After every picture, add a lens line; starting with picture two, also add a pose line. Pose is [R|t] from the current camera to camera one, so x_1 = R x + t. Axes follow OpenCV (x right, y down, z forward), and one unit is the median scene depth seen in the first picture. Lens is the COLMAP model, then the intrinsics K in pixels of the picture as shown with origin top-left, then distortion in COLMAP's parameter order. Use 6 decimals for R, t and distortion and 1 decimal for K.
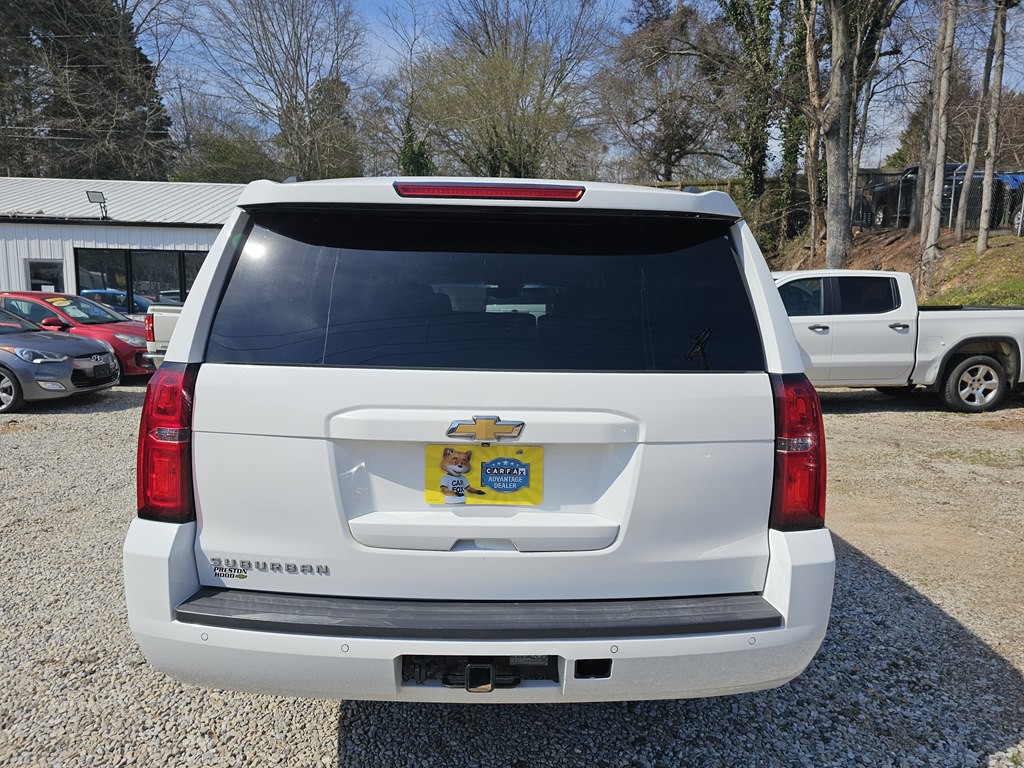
lens RADIAL K [[695.6, 0, 528.4], [0, 695.6, 391.9], [0, 0, 1]] dist [0.040224, -0.029853]
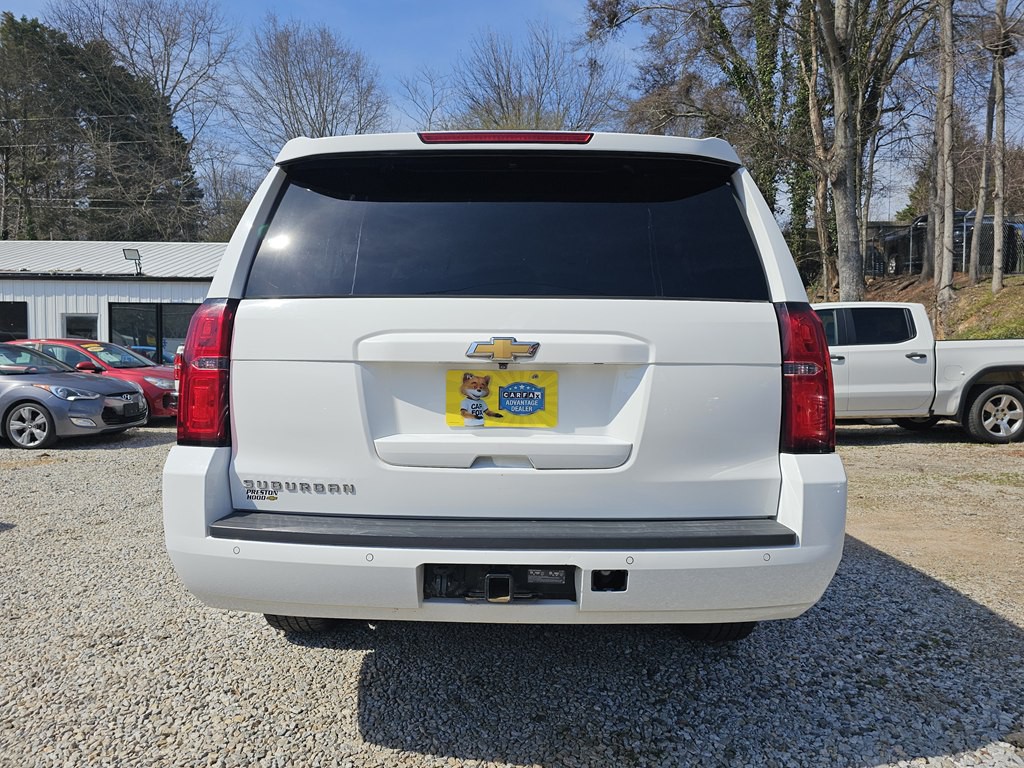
lens RADIAL K [[695.6, 0, 516.2], [0, 695.6, 381.9], [0, 0, 1]] dist [0.040224, -0.029853]
pose [[0.999198, -0.010992, -0.038511, -0.000790], [0.007098, 0.994978, -0.099837, 0.140421], [0.039415, 0.099484, 0.994258, -0.032444]]
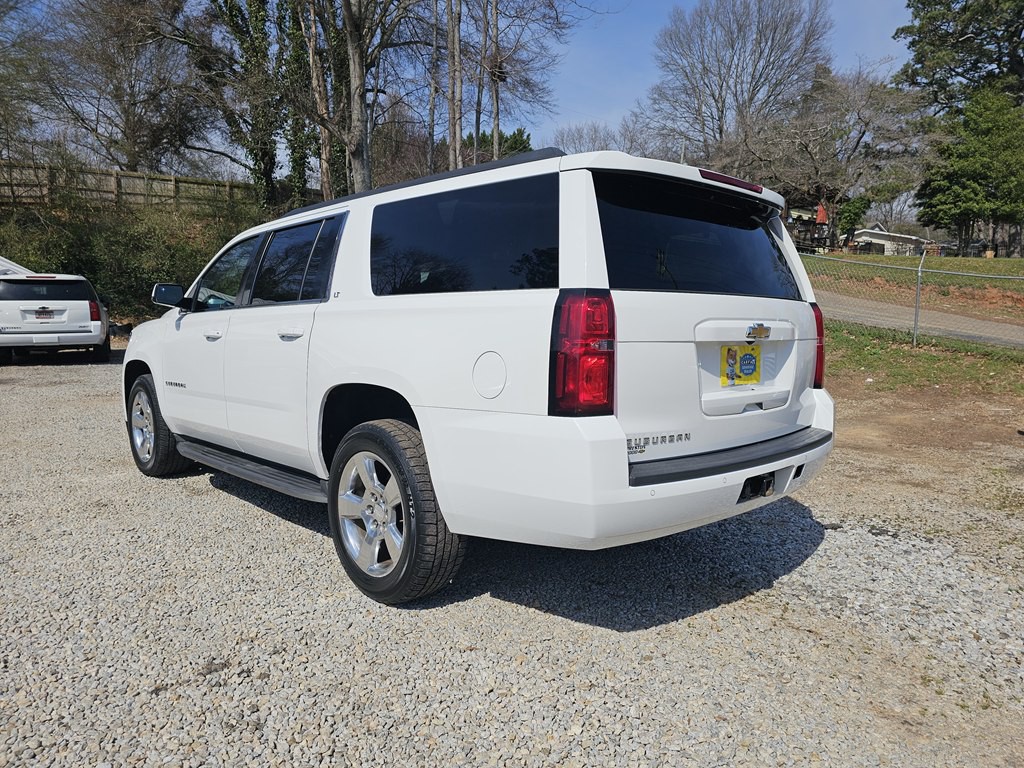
lens RADIAL K [[693.0, 0, 538.0], [0, 693.0, 380.9], [0, 0, 1]] dist [0.033493, -0.003869]
pose [[0.734122, -0.065283, 0.675872, -1.017703], [0.085016, 0.996372, 0.003897, 0.077582], [-0.673674, 0.054599, 0.737009, 0.117257]]
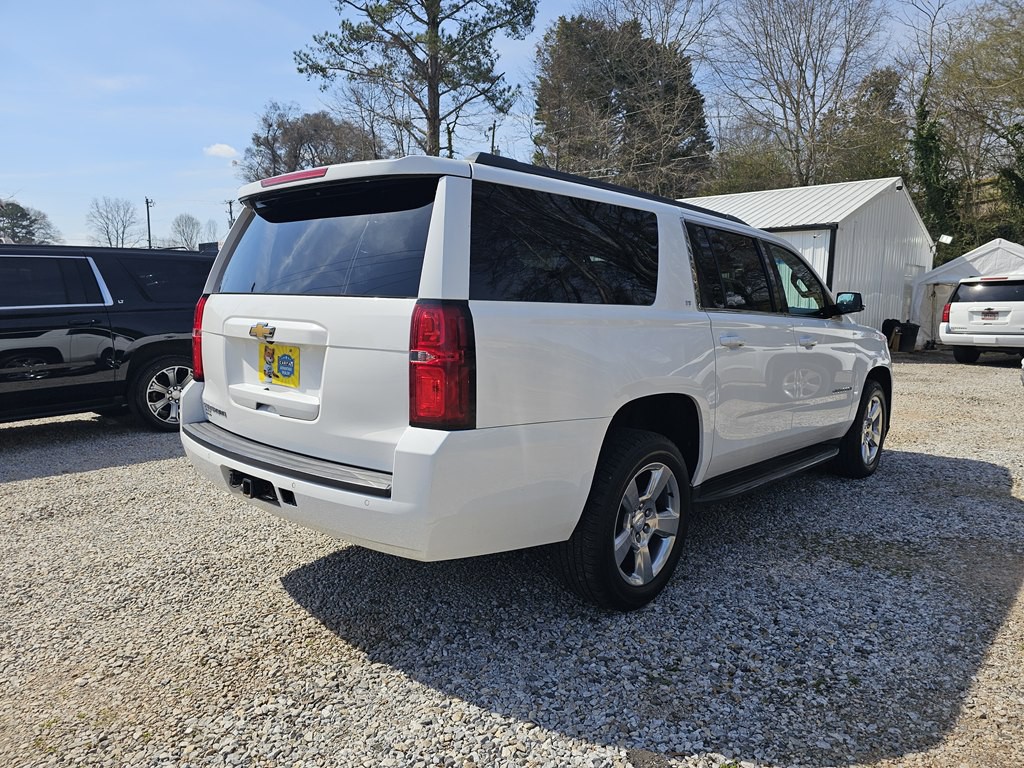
lens RADIAL K [[695.6, 0, 520.5], [0, 695.6, 386.4], [0, 0, 1]] dist [0.040224, -0.029853]
pose [[0.730448, 0.077731, -0.678531, 0.966101], [-0.091844, 0.995658, 0.015189, 0.066700], [0.676765, 0.051224, 0.734415, 0.165328]]
